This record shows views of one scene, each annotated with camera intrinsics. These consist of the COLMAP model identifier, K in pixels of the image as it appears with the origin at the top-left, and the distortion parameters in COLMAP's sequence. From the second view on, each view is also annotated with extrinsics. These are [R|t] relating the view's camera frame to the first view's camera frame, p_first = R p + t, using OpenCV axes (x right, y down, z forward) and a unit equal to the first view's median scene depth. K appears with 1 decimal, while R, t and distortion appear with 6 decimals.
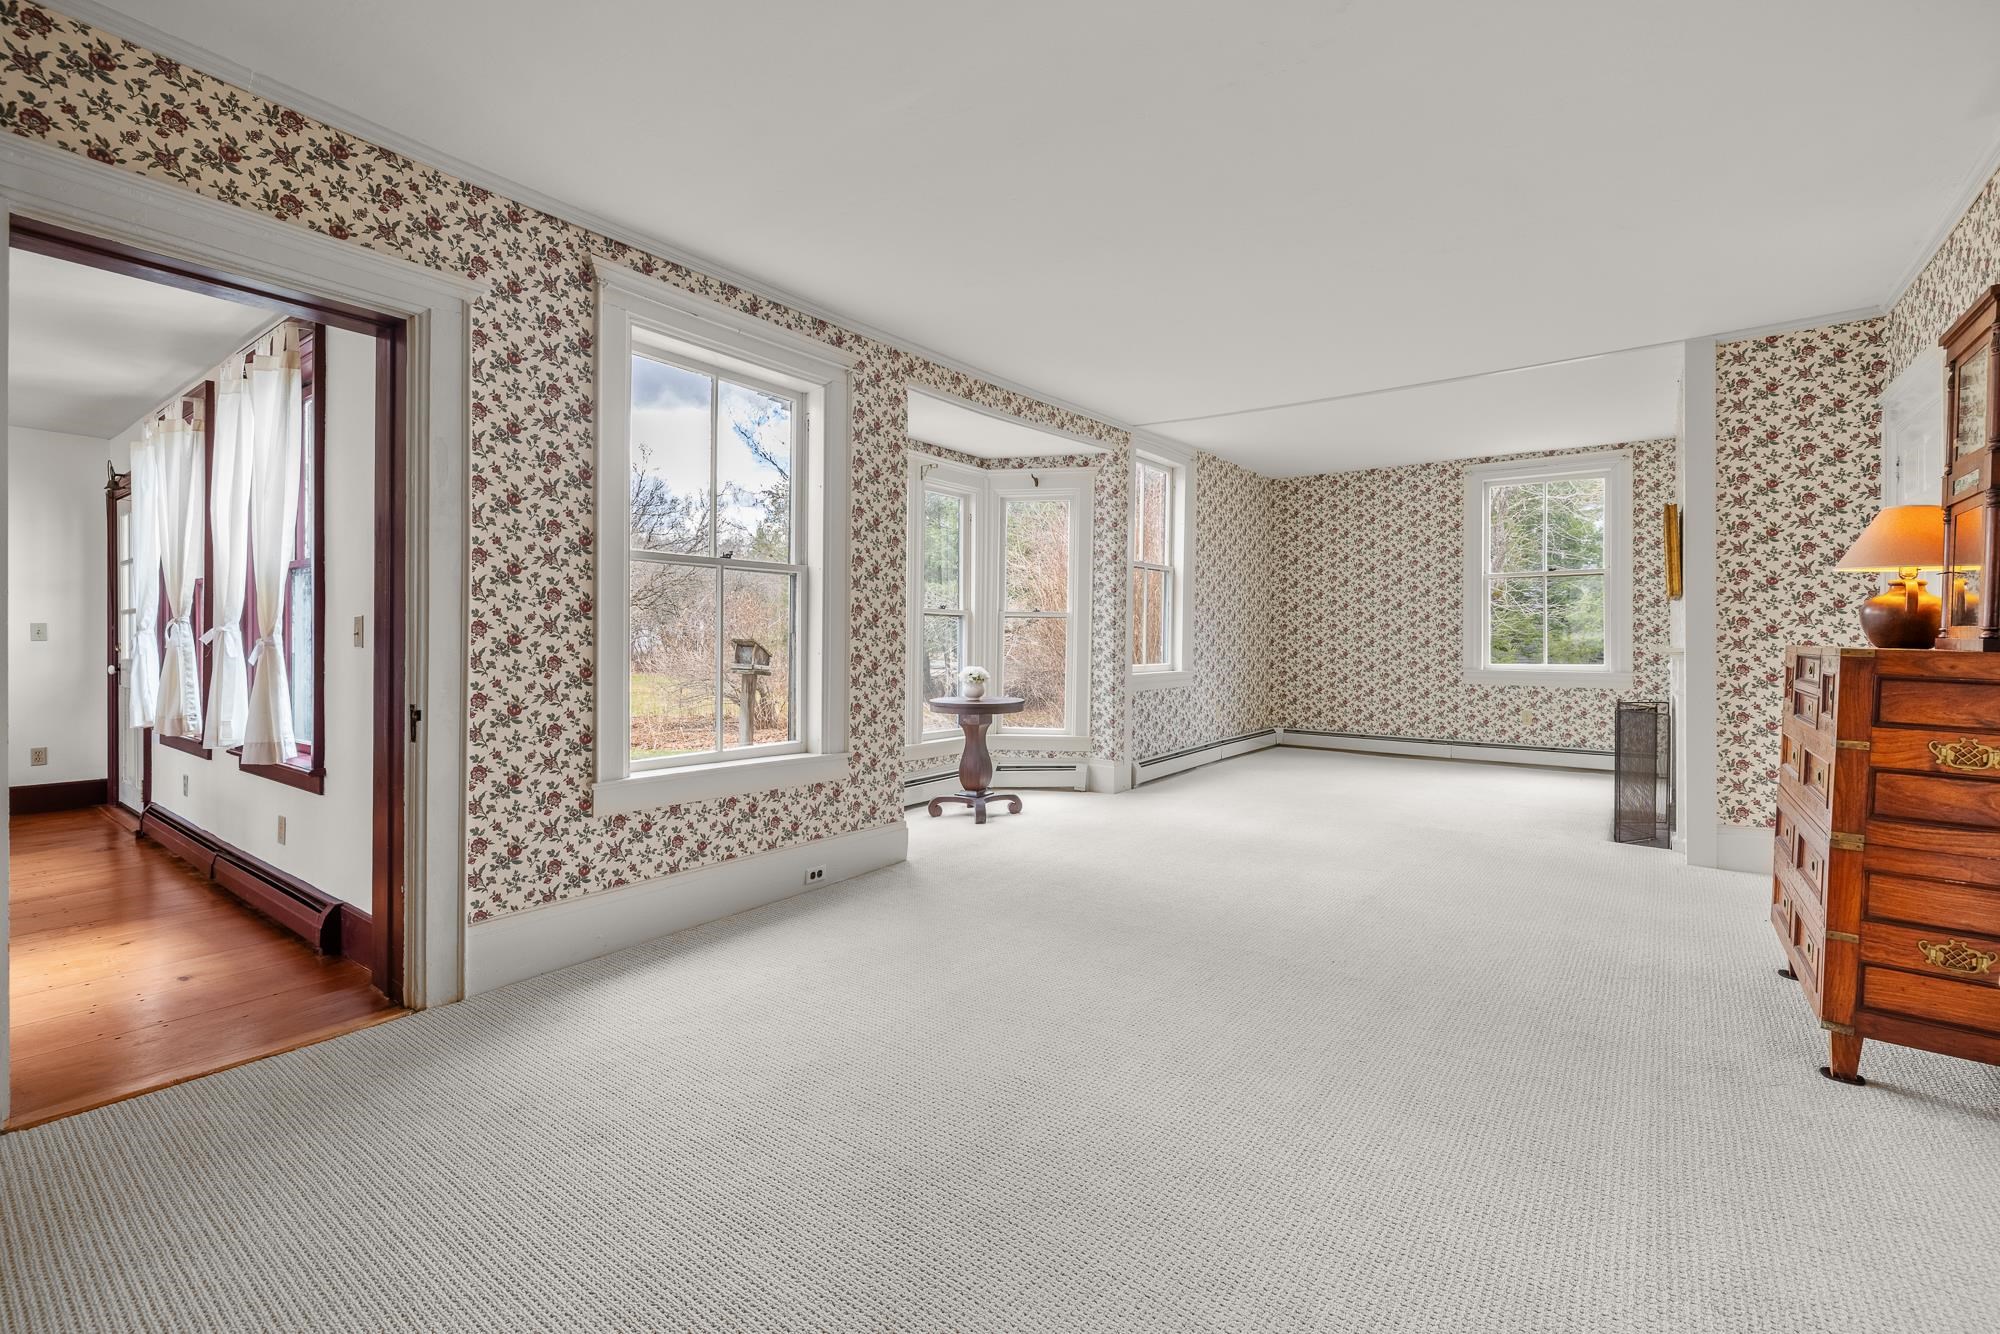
lens RADIAL K [[855.8, 0, 1003.7], [0, 855.8, 648.0], [0, 0, 1]] dist [-0.001234, 0.000062]
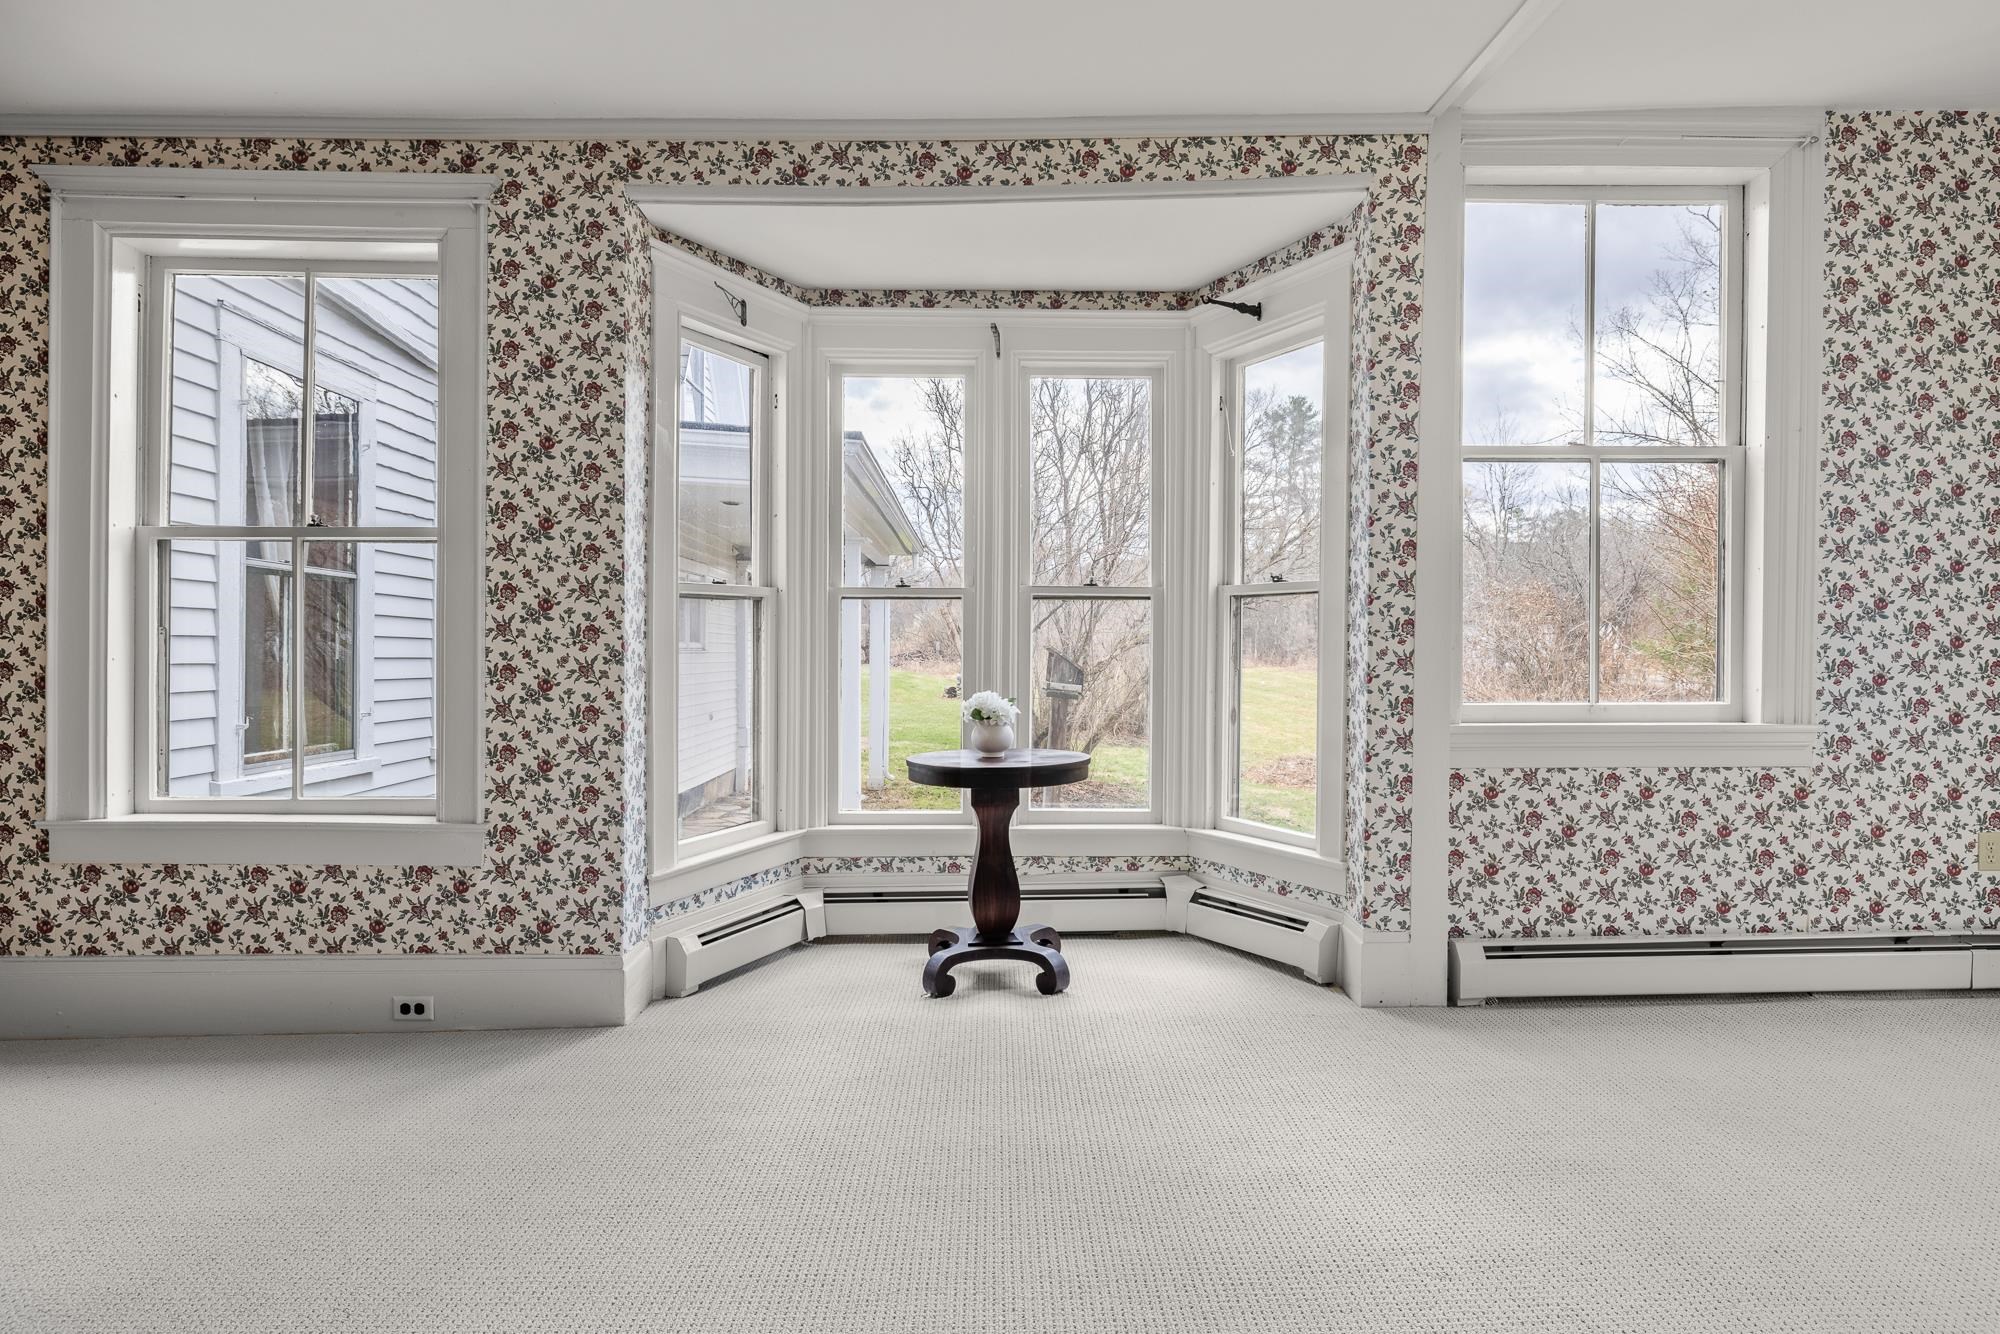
lens RADIAL K [[1025.7, 0, 1003.9], [0, 1025.7, 649.8], [0, 0, 1]] dist [-0.002609, 0.000280]
pose [[0.621945, -0.000217, -0.783061, 0.667476], [-0.005058, 0.999978, -0.004294, -0.002248], [0.783045, 0.006632, 0.621930, 0.886108]]
